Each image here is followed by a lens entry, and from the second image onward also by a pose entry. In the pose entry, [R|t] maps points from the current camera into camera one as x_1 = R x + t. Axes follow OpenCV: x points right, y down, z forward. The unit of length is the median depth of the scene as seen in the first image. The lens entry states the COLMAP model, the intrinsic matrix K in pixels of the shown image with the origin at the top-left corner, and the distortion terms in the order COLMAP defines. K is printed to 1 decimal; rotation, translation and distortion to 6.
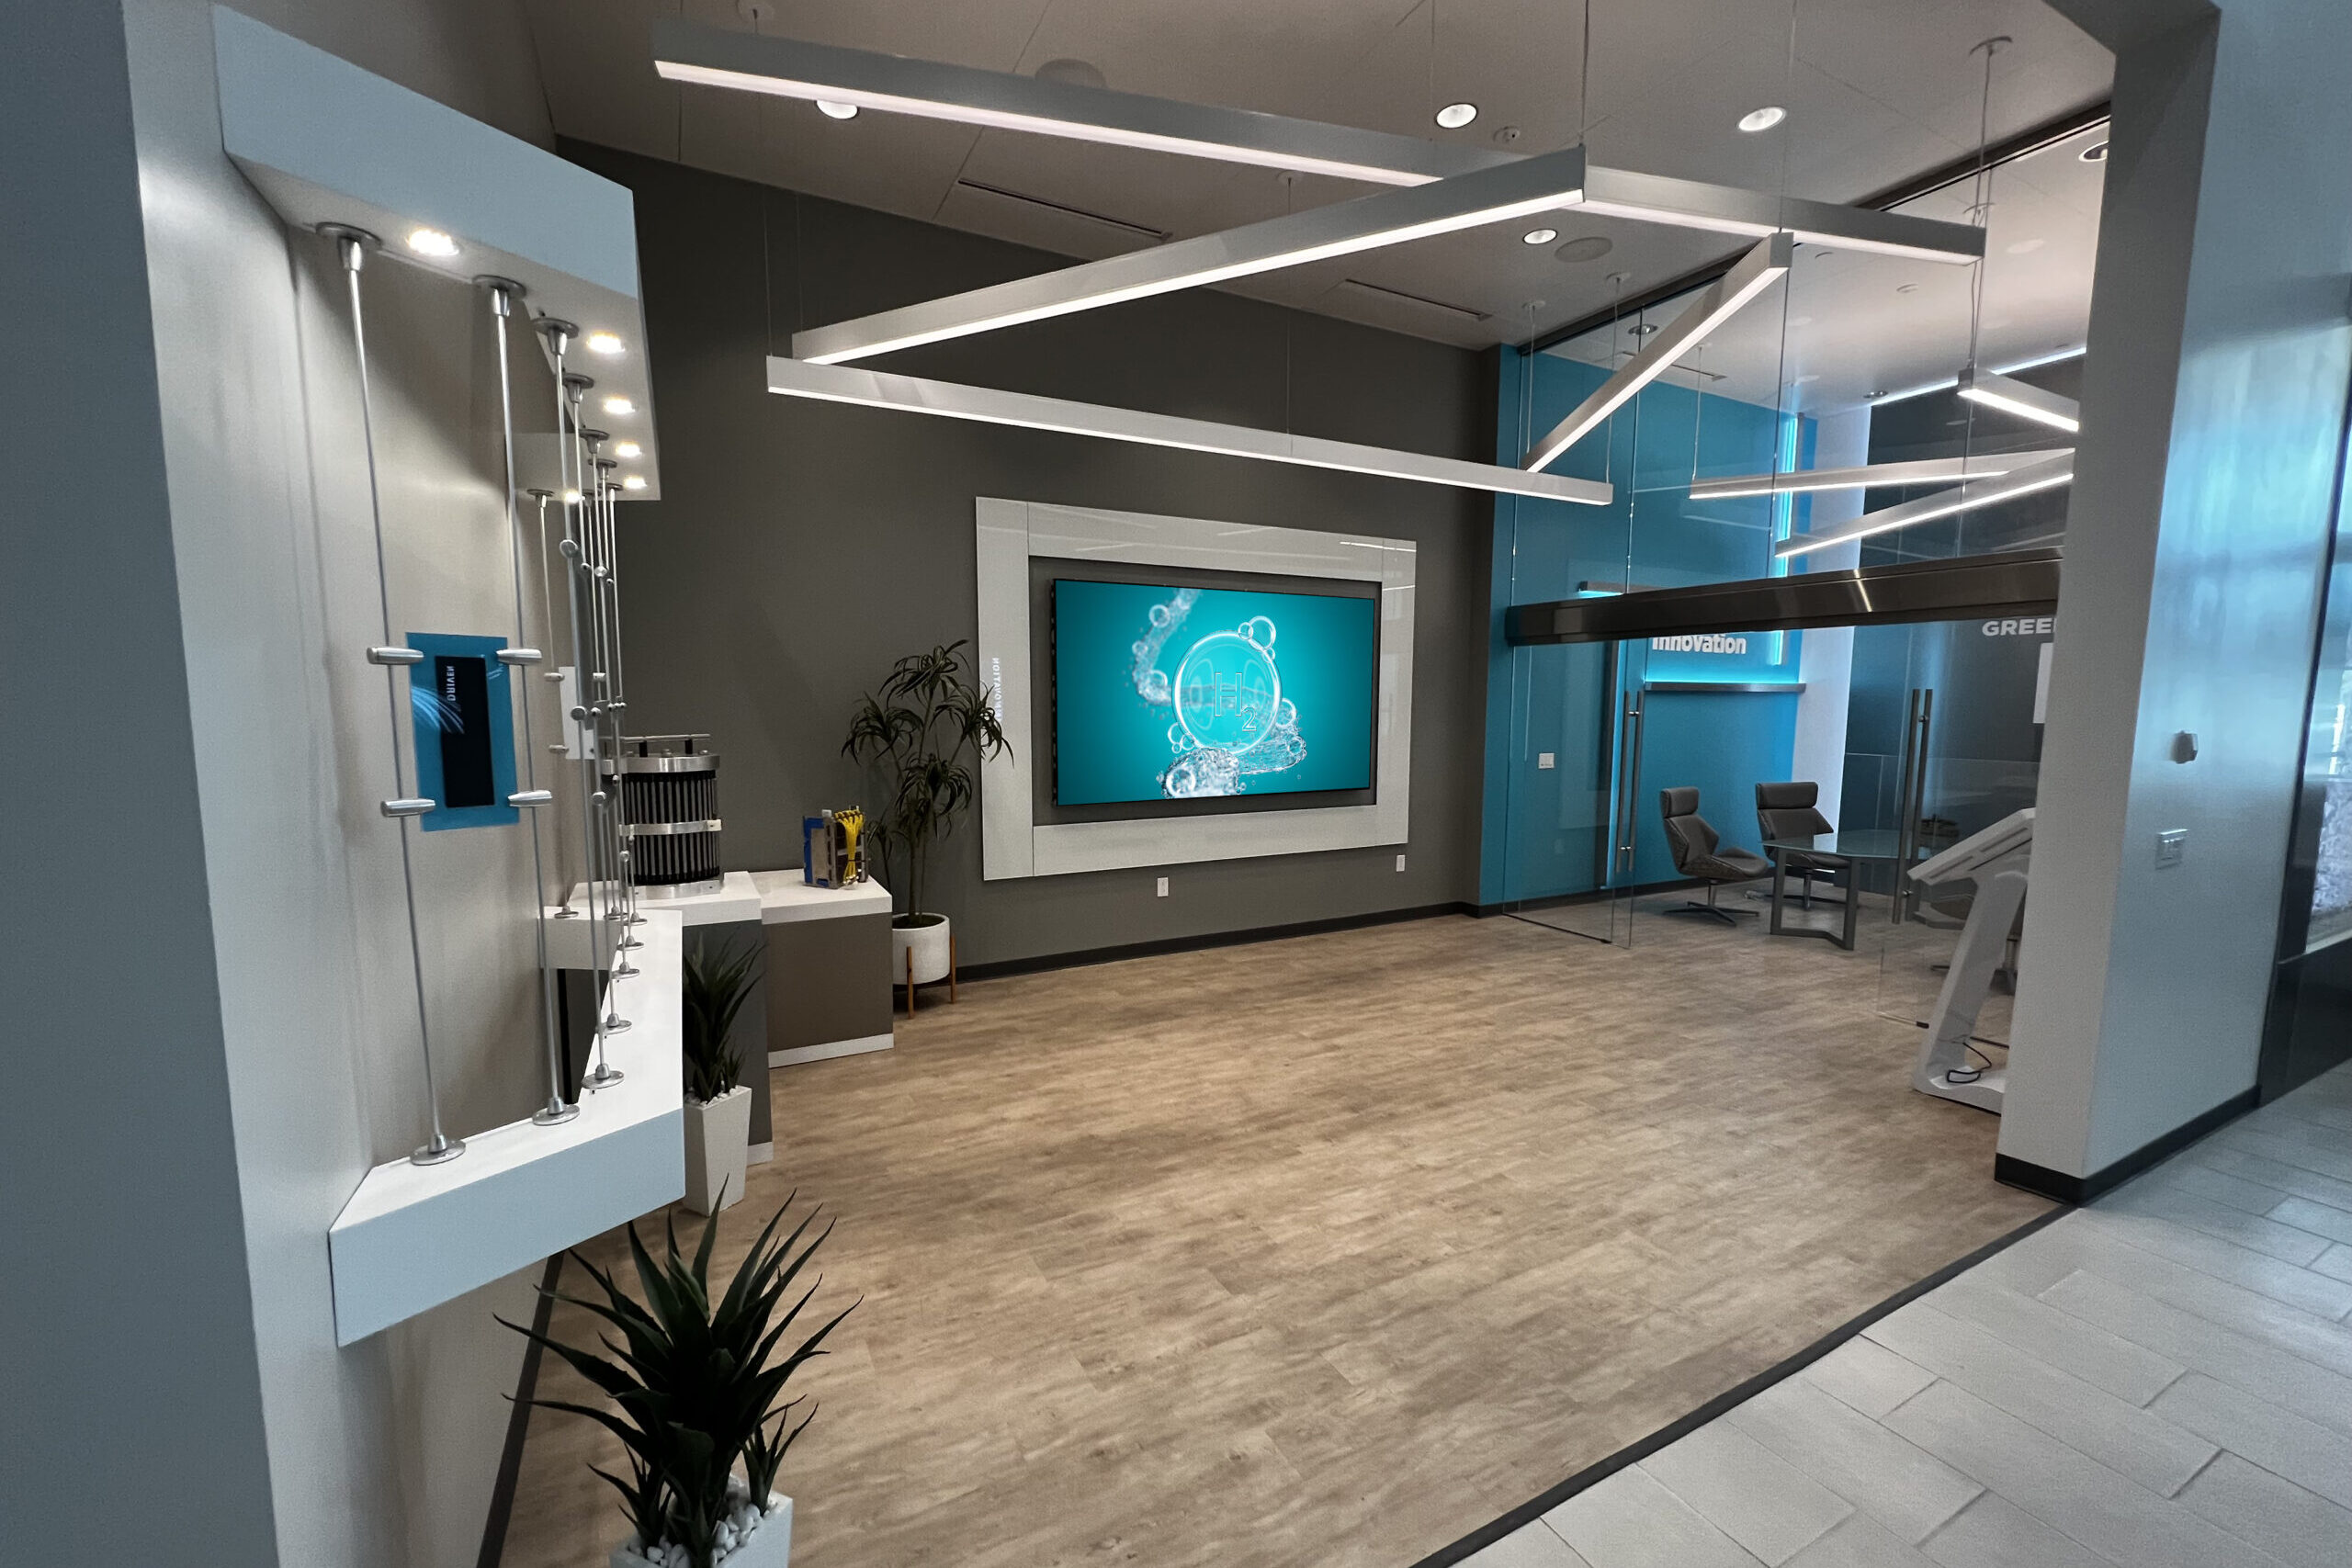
lens RADIAL K [[928.5, 0, 1149.8], [0, 928.5, 808.3], [0, 0, 1]] dist [-0.000498, -0.000034]
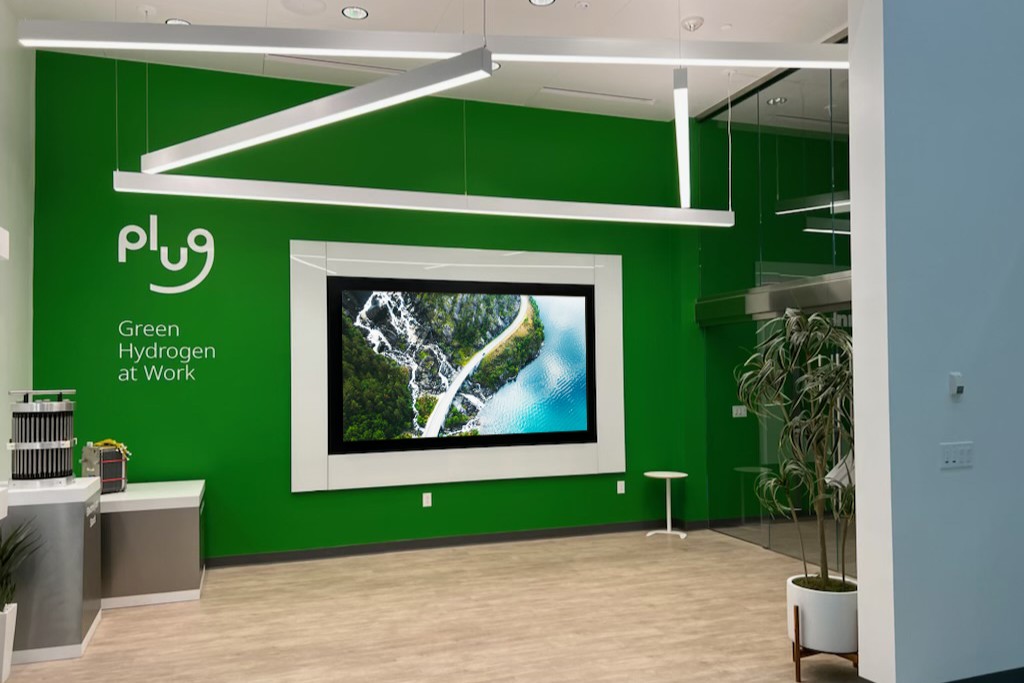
lens RADIAL K [[759.9, 0, 511.7], [0, 759.9, 363.2], [0, 0, 1]] dist [0.010505, -0.002293]
pose [[0.991553, -0.011630, -0.129179, 0.394386], [-0.005328, 0.991478, -0.130162, 0.038118], [0.129592, 0.129751, 0.983042, -0.200101]]
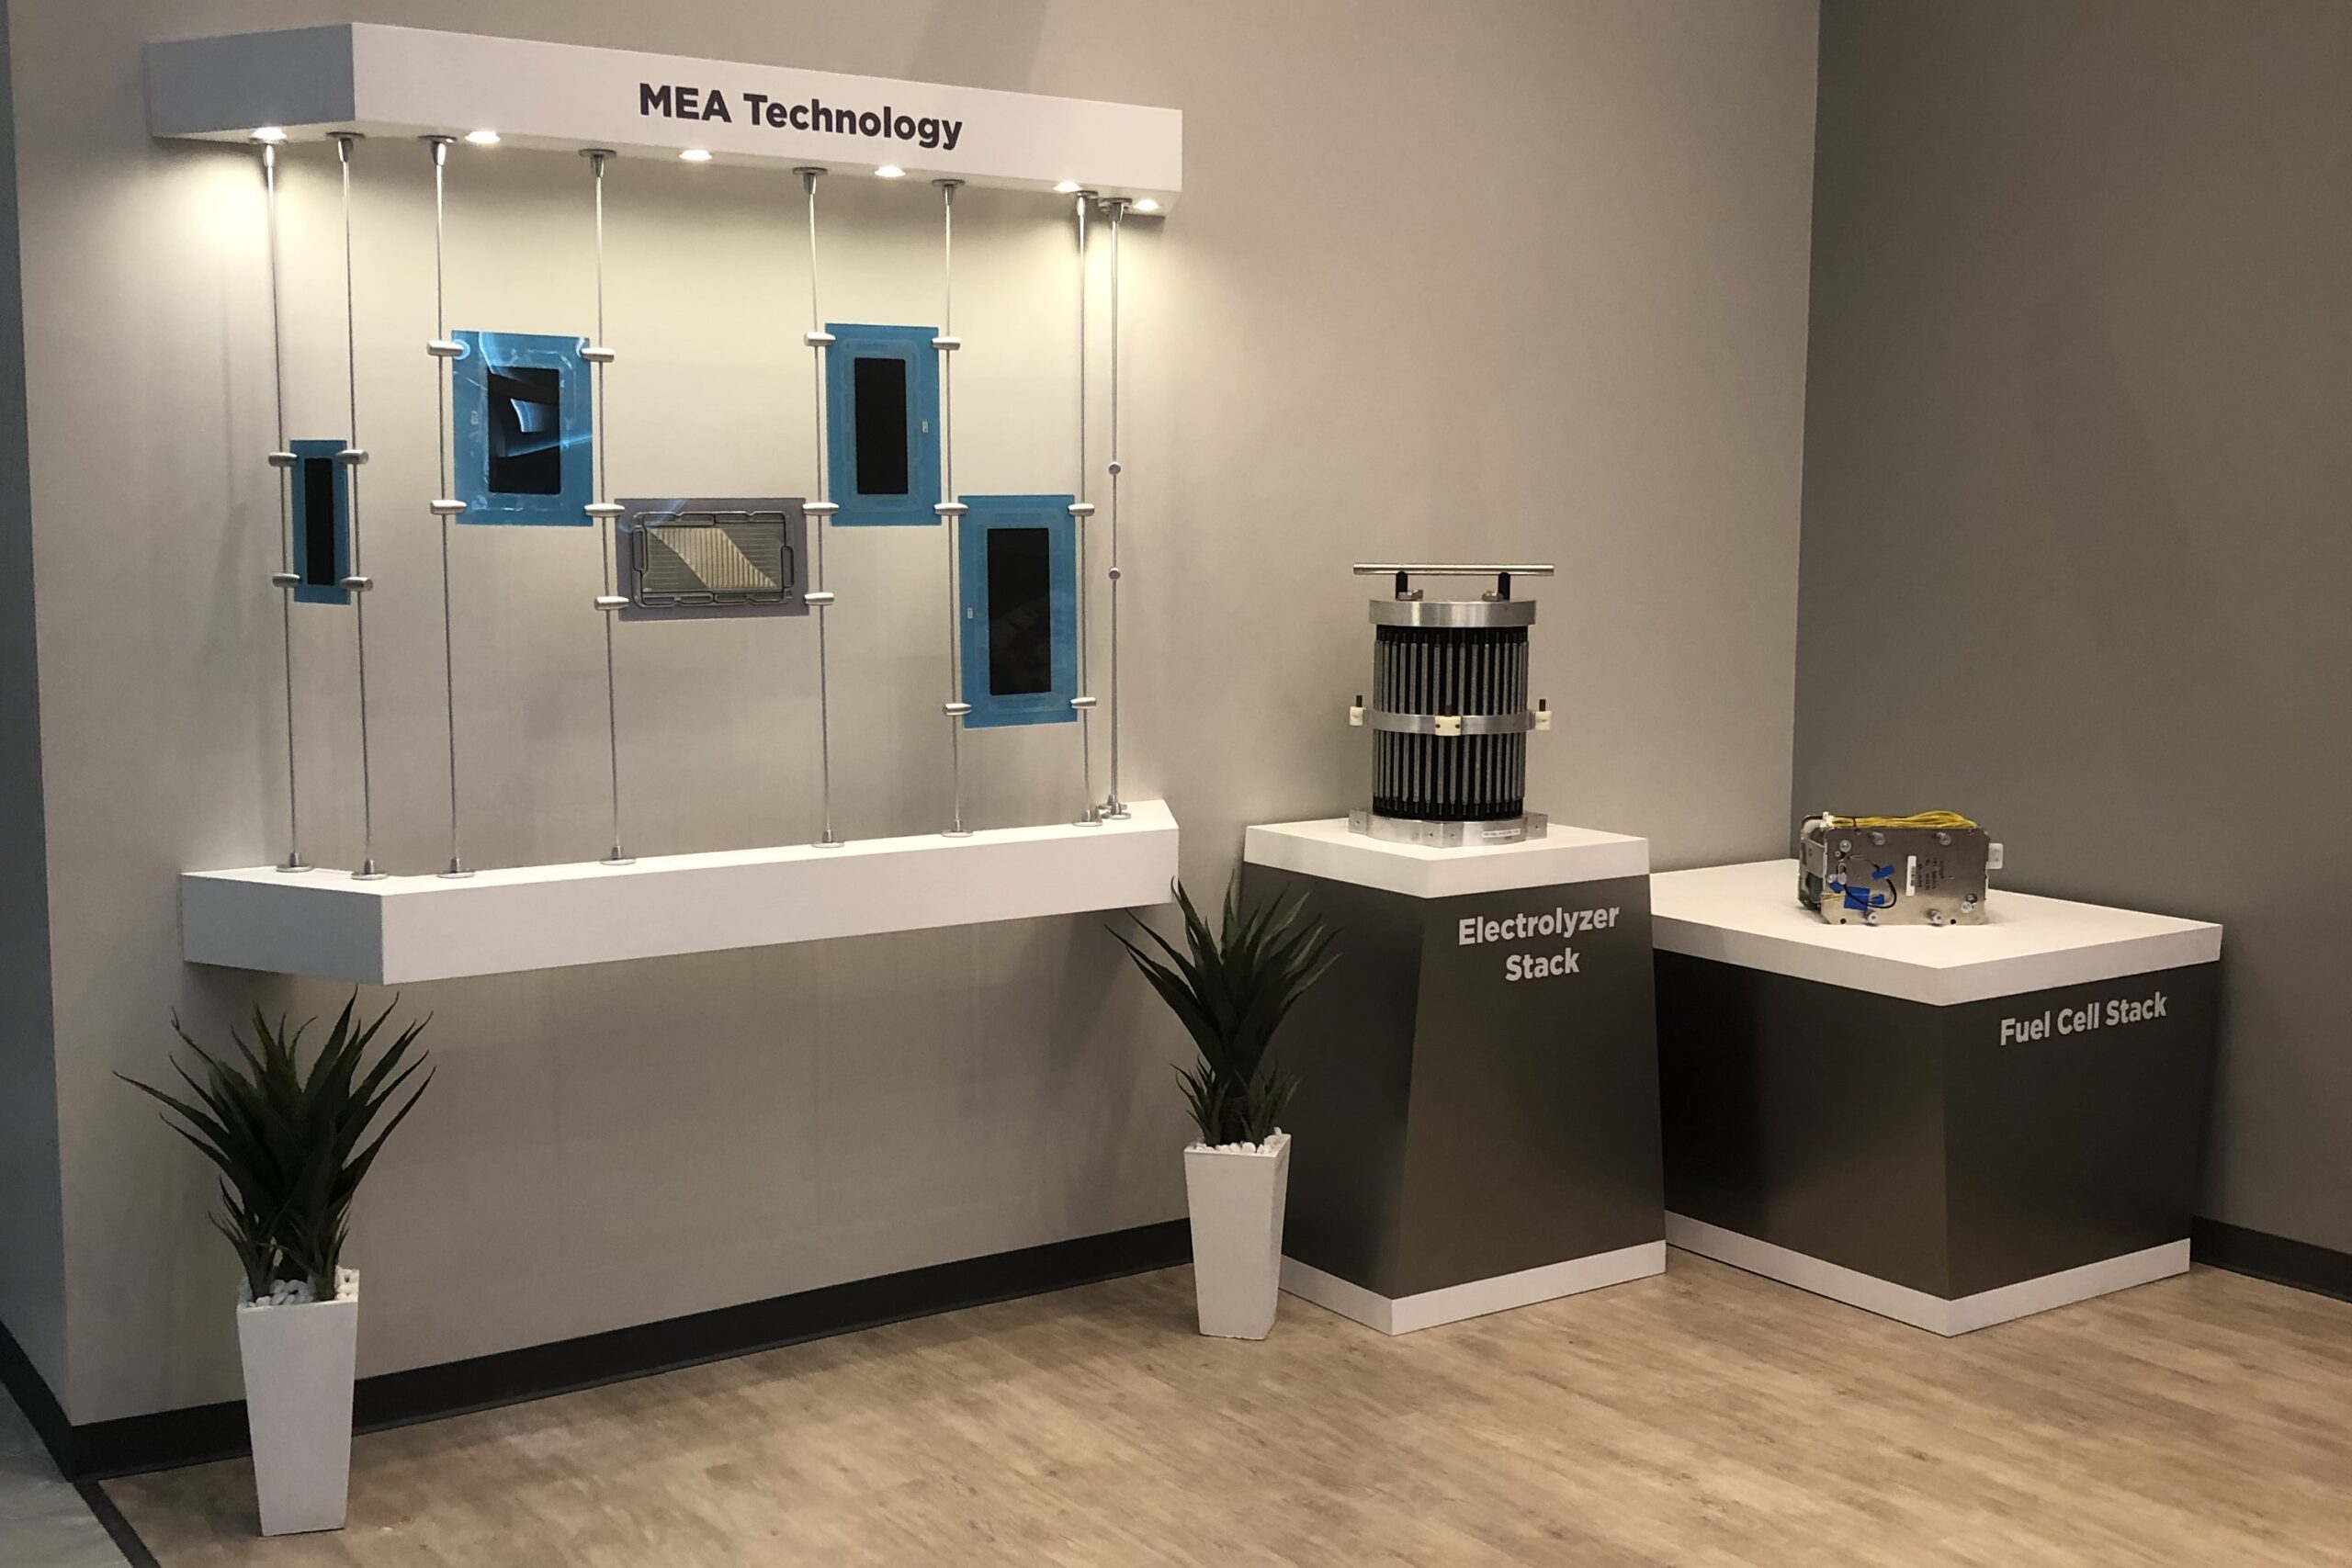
lens RADIAL K [[2546.1, 0, 1176.0], [0, 2546.1, 784.0], [0, 0, 1]] dist [0.016441, 0.002312]
pose [[0.136996, 0.110997, -0.984333, 0.765403], [-0.115595, 0.988704, 0.095402, -0.053199], [0.983804, 0.100714, 0.148279, 0.465037]]
